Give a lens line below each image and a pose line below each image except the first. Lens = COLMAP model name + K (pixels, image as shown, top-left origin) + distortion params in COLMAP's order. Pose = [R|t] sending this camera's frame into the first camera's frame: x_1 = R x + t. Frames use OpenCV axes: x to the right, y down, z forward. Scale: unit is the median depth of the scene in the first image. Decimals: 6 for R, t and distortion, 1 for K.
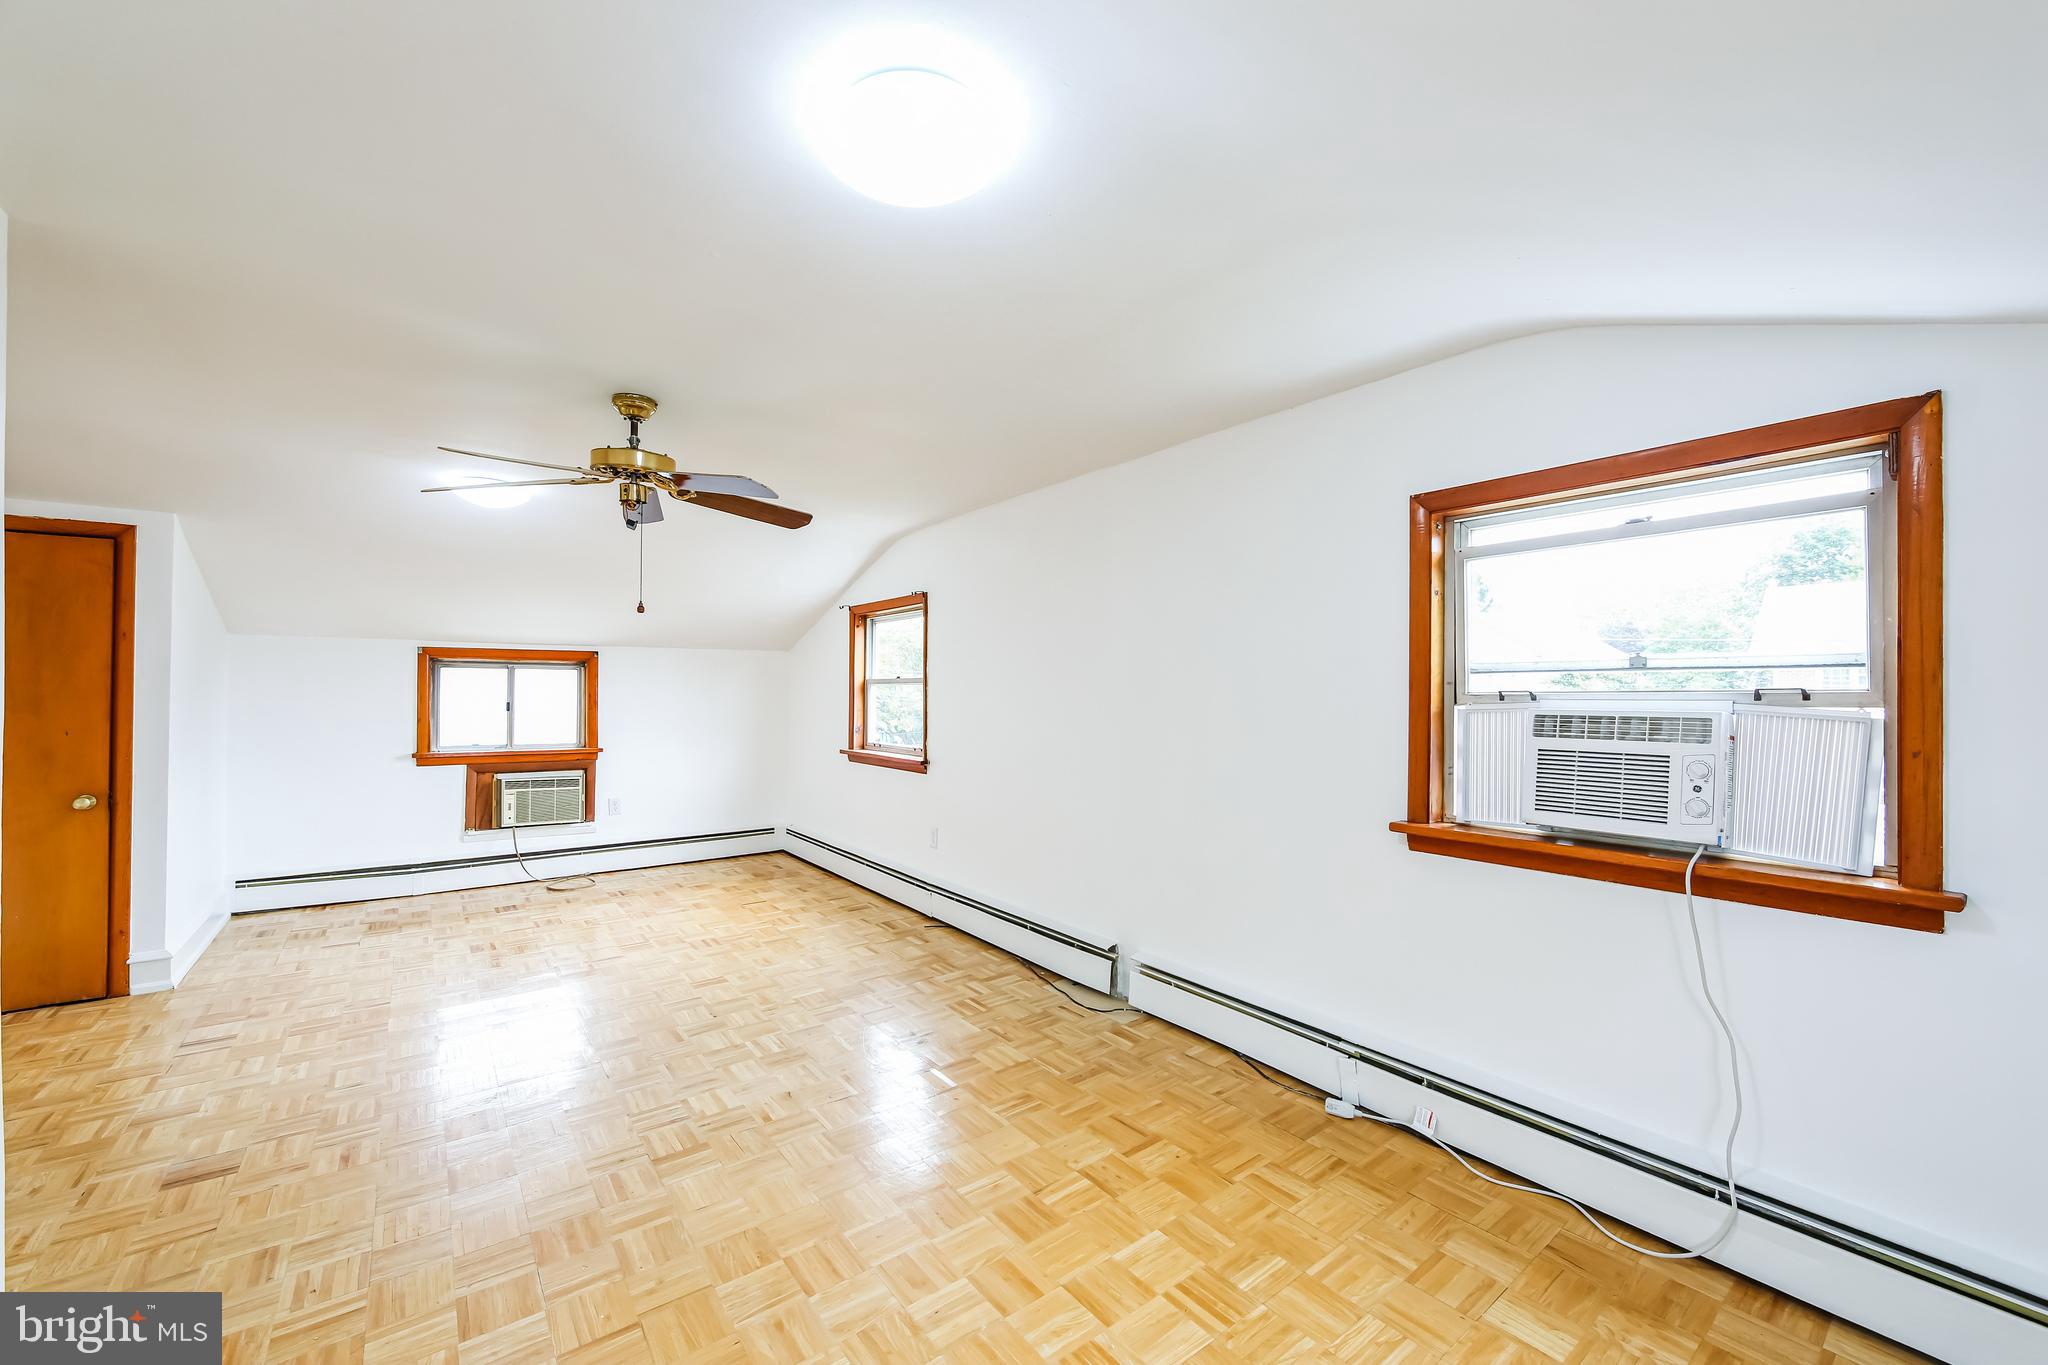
lens RADIAL K [[809.5, 0, 1029.4], [0, 809.5, 683.9], [0, 0, 1]] dist [-0.010425, 0.000443]
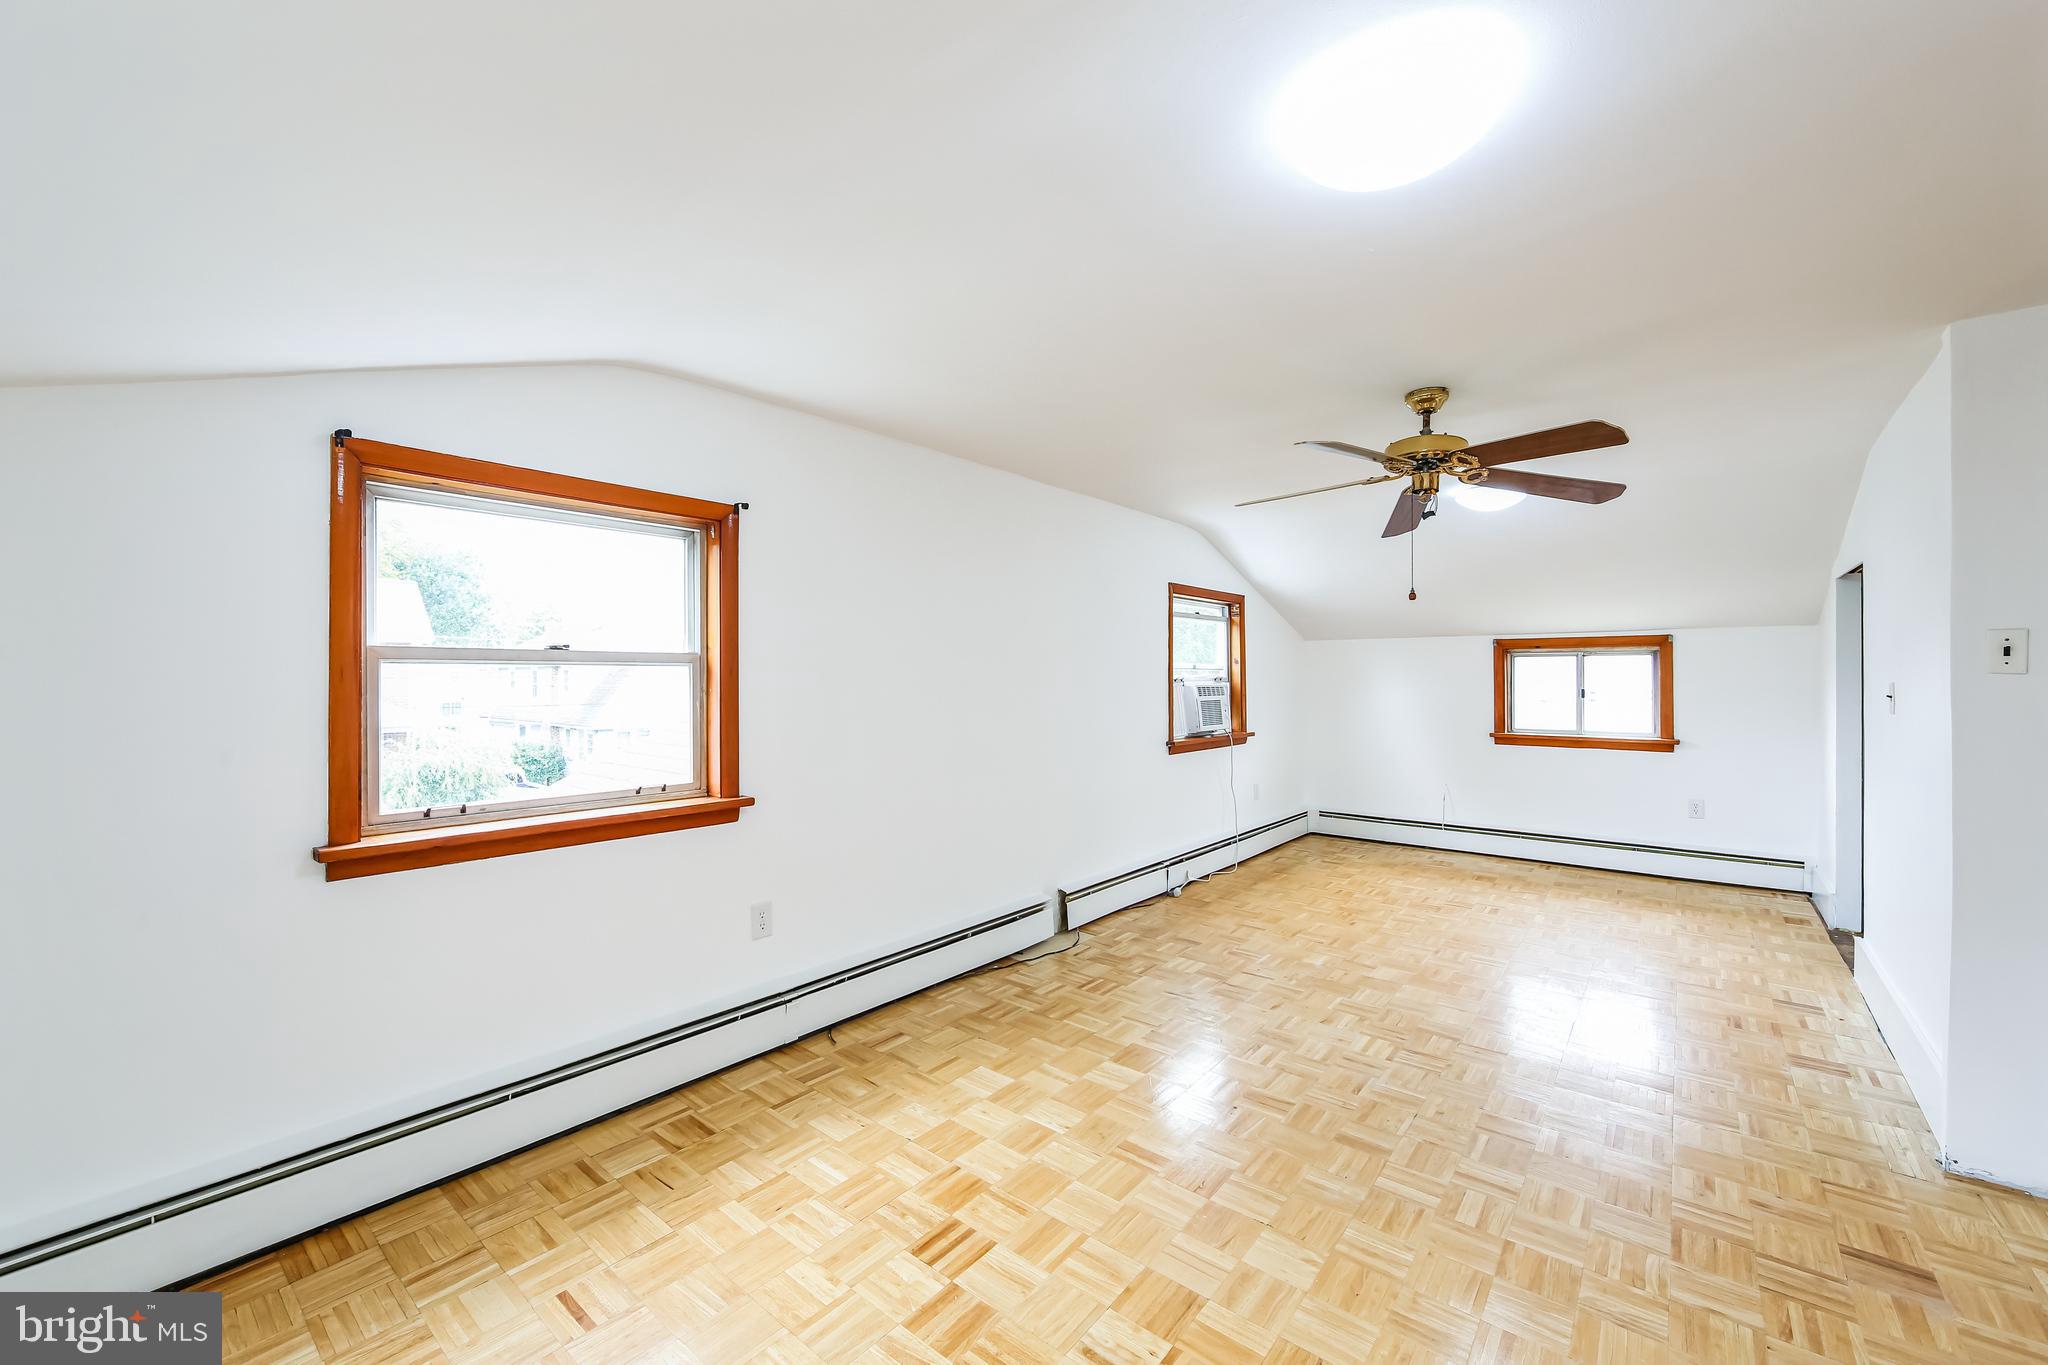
lens RADIAL K [[809.5, 0, 1029.4], [0, 809.5, 683.9], [0, 0, 1]] dist [-0.010425, 0.000443]
pose [[-0.234164, -0.009953, 0.972146, -0.745429], [-0.009753, 0.999921, 0.007888, 0.006627], [-0.972148, -0.007634, -0.234243, 0.946134]]
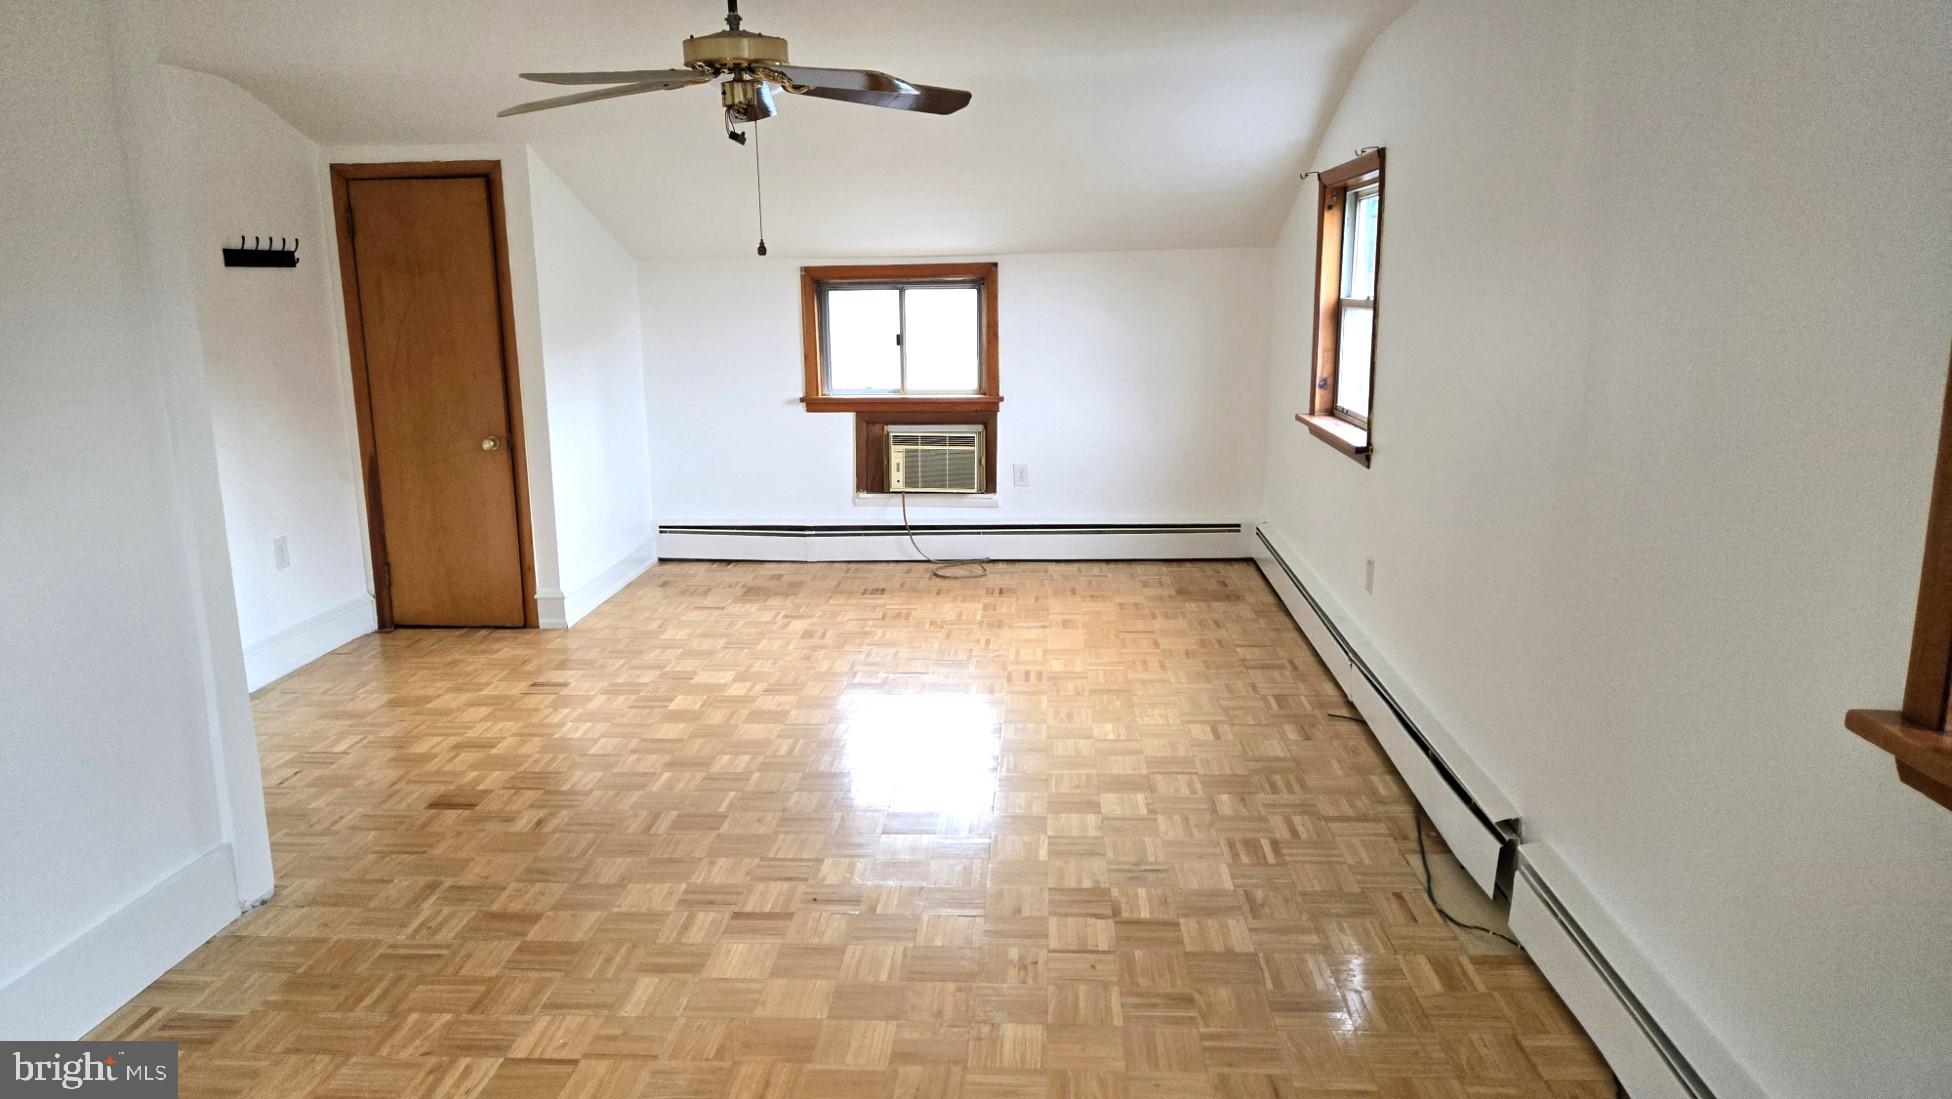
lens RADIAL K [[1291.5, 0, 948.1], [0, 1291.5, 540.8], [0, 0, 1]] dist [0.044678, -0.001294]
pose [[0.747124, 0.113532, -0.654917, 0.274479], [0.026149, 0.979522, 0.199634, -0.035385], [0.664170, -0.166277, 0.728855, 0.095673]]
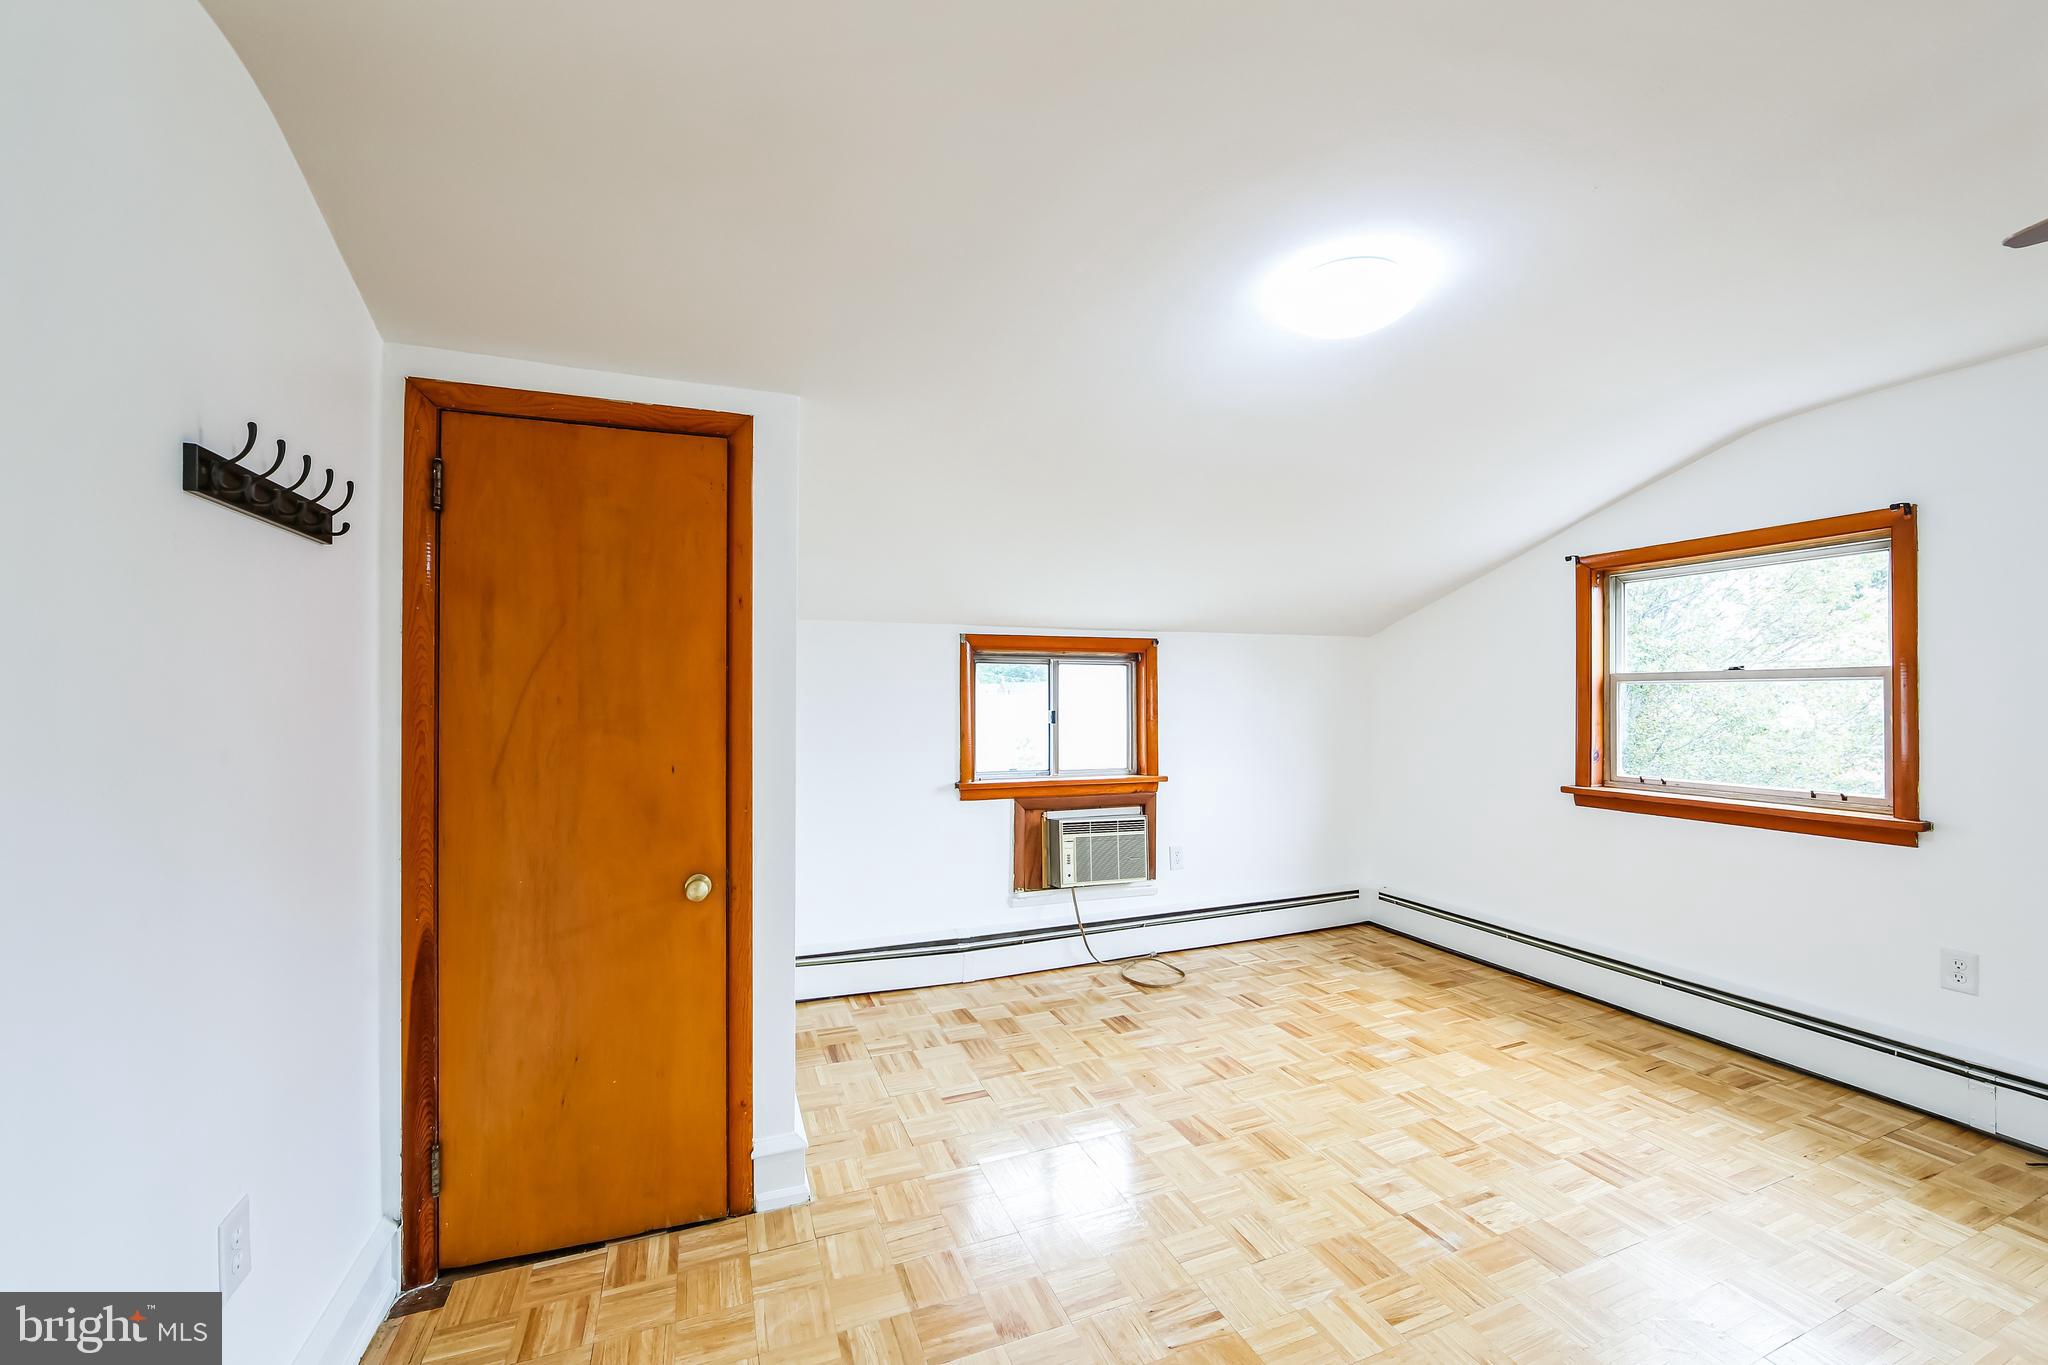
lens RADIAL K [[807.8, 0, 1025.4], [0, 807.8, 692.4], [0, 0, 1]] dist [-0.010054, 0.000332]
pose [[0.964835, -0.006024, -0.262785, -0.560882], [0.007190, 0.999968, 0.003475, 0.003652], [0.262756, -0.005242, 0.964848, 0.347808]]
